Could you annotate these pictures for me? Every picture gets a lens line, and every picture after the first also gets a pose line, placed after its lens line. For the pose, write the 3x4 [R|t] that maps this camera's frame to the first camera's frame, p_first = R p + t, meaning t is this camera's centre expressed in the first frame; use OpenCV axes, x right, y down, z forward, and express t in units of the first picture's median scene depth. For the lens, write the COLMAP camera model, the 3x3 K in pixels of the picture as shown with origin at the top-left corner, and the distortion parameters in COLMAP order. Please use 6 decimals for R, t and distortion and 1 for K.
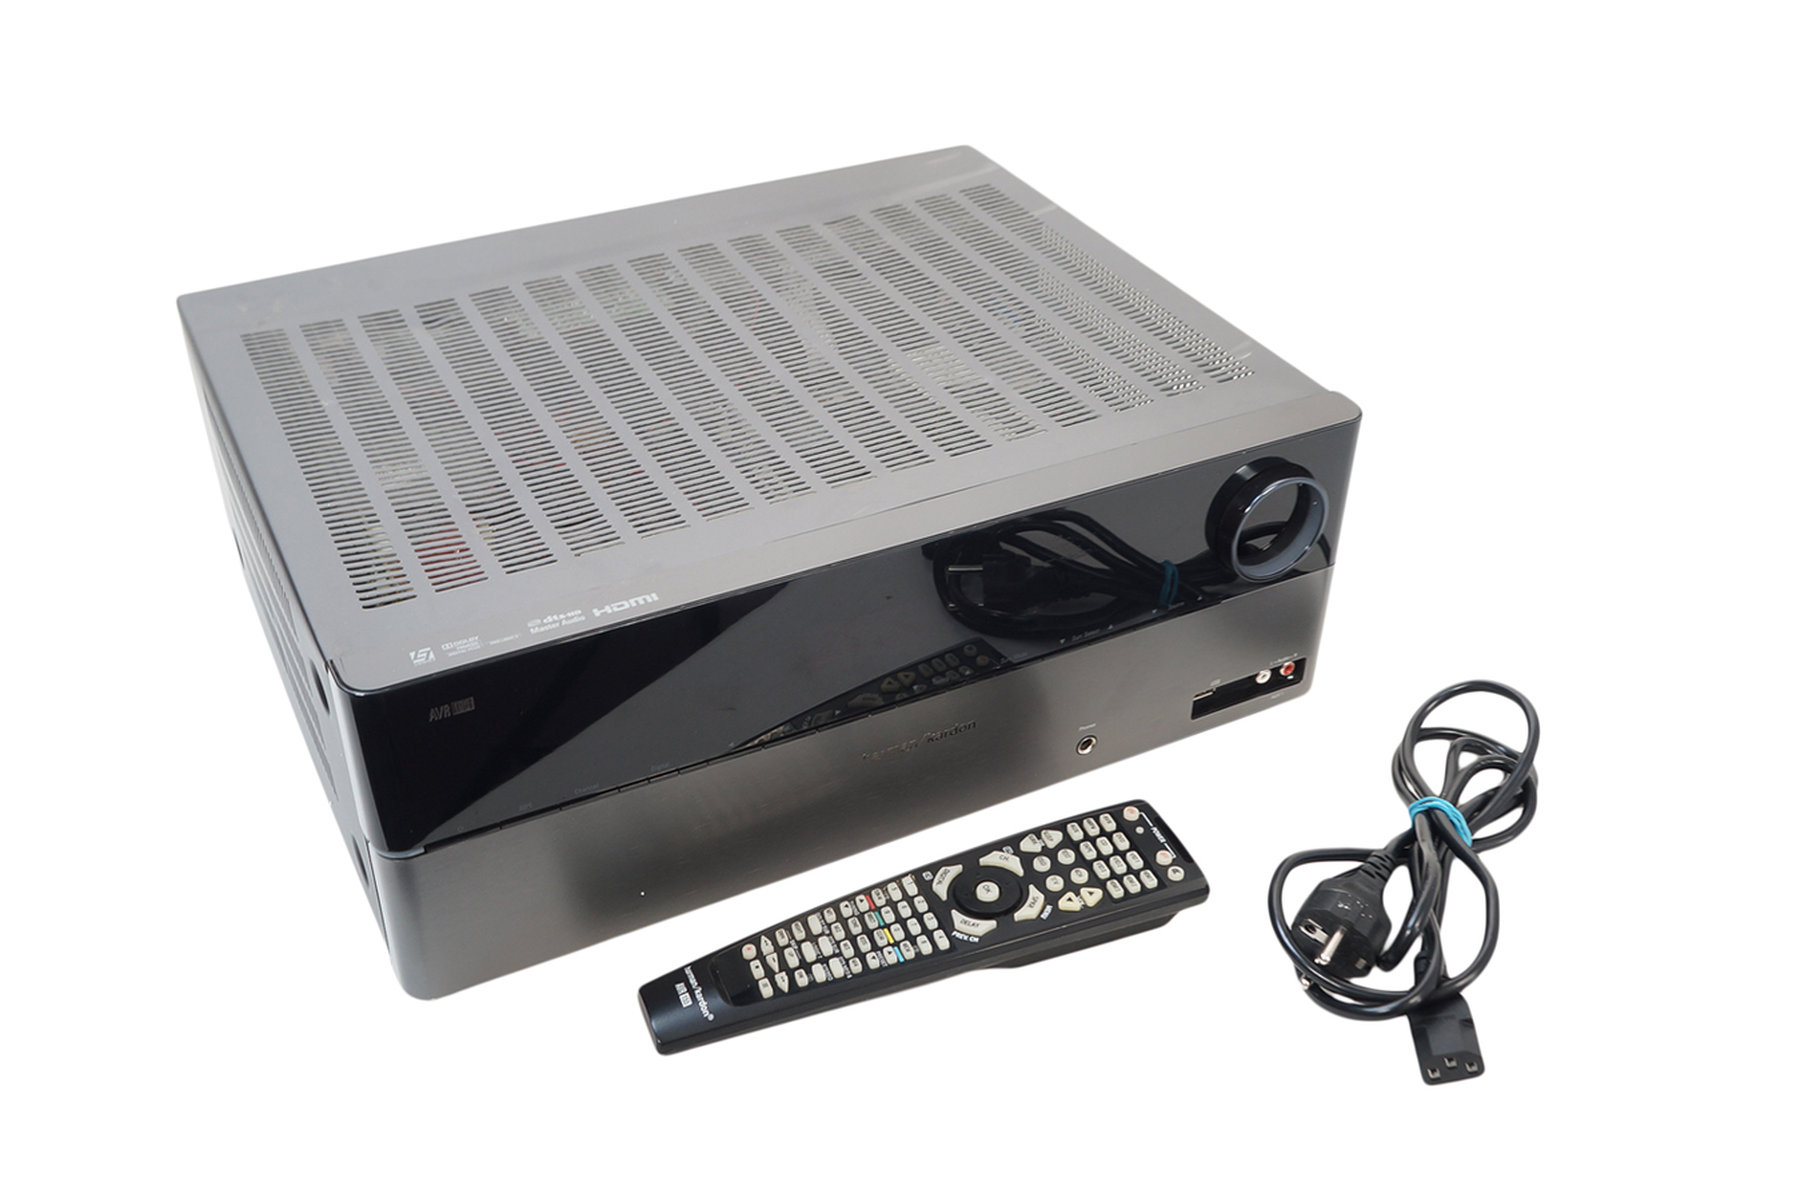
lens RADIAL K [[1841.3, 0, 896.5], [0, 1841.3, 600.8], [0, 0, 1]] dist [-0.079989, 0.000000]
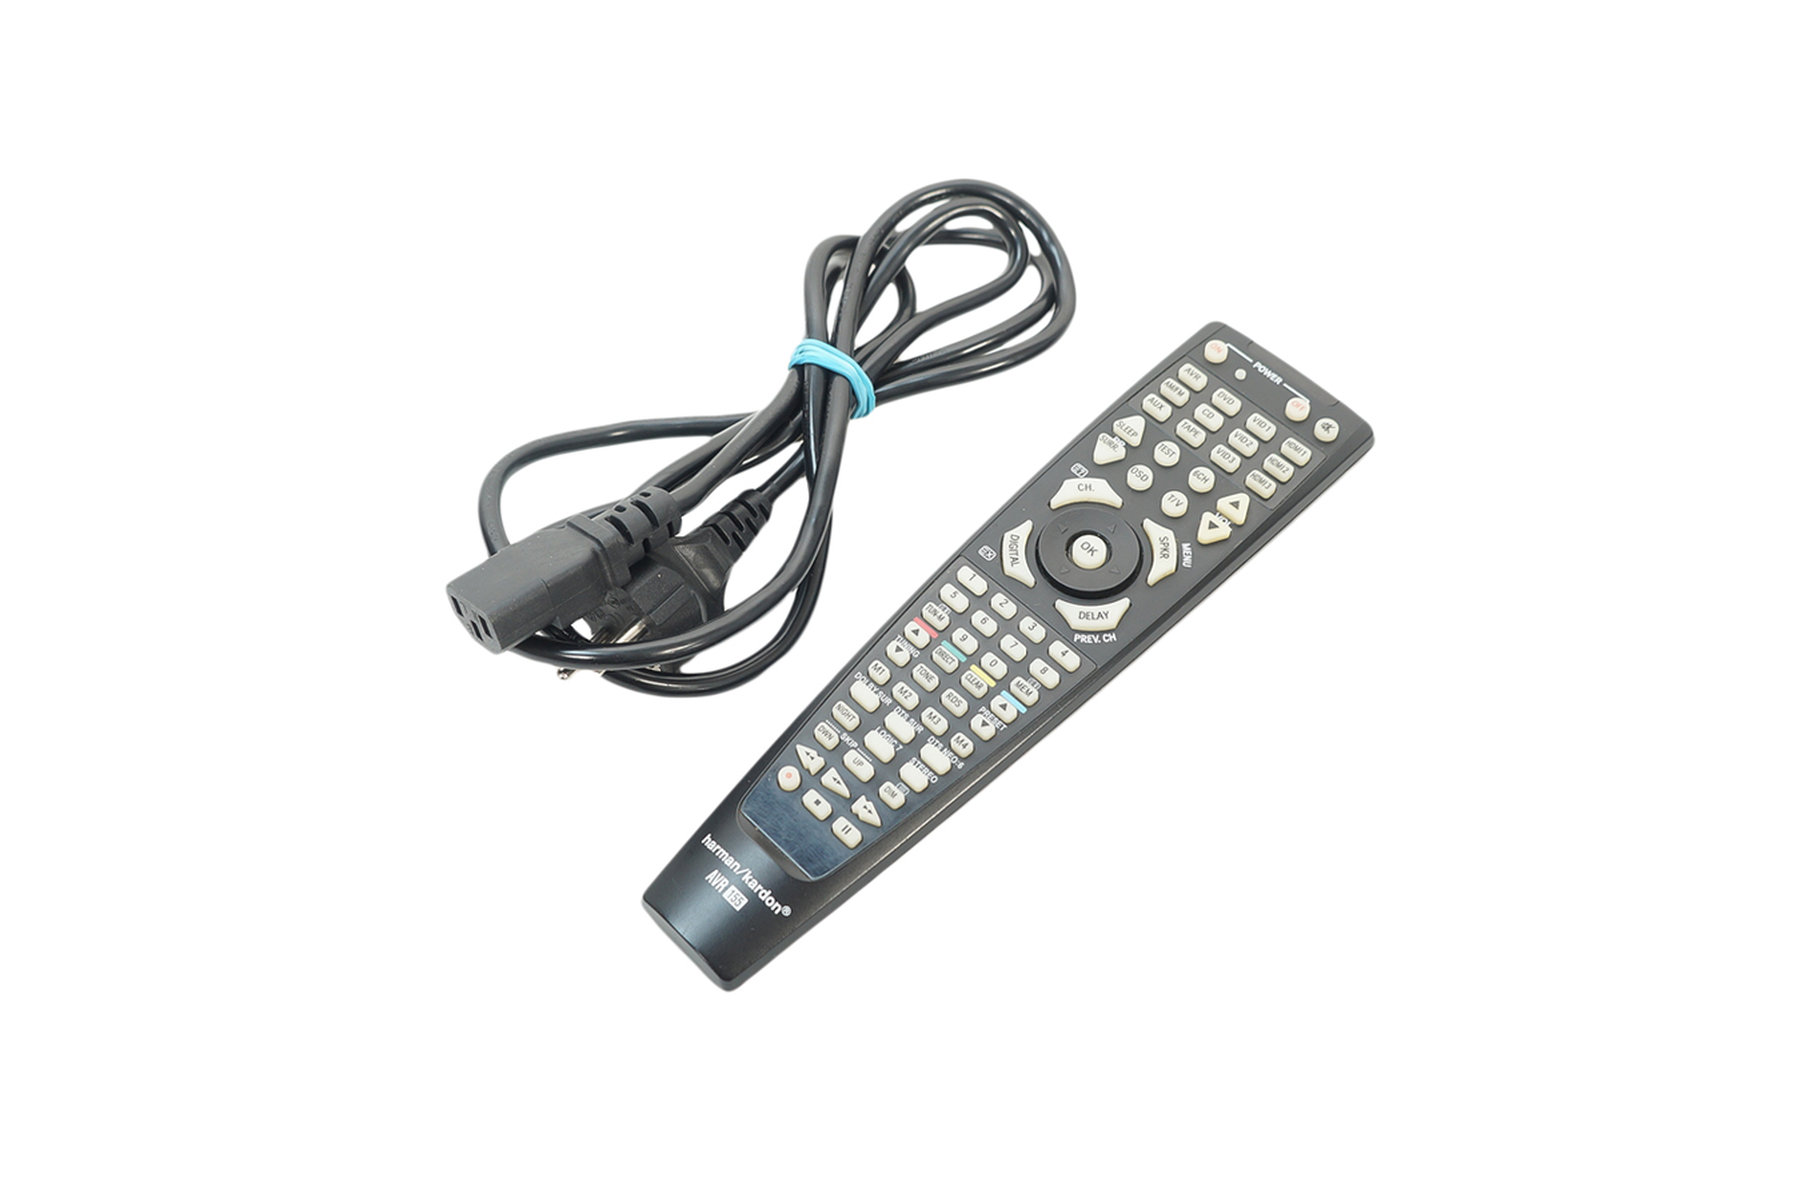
lens RADIAL K [[1841.3, 0, 900.1], [0, 1841.3, 596.7], [0, 0, 1]] dist [-0.079989, 0.000000]
pose [[0.918599, -0.333593, 0.211876, -0.151954], [0.229128, 0.886405, 0.402226, -0.101006], [-0.321988, -0.320938, 0.890687, 0.439198]]
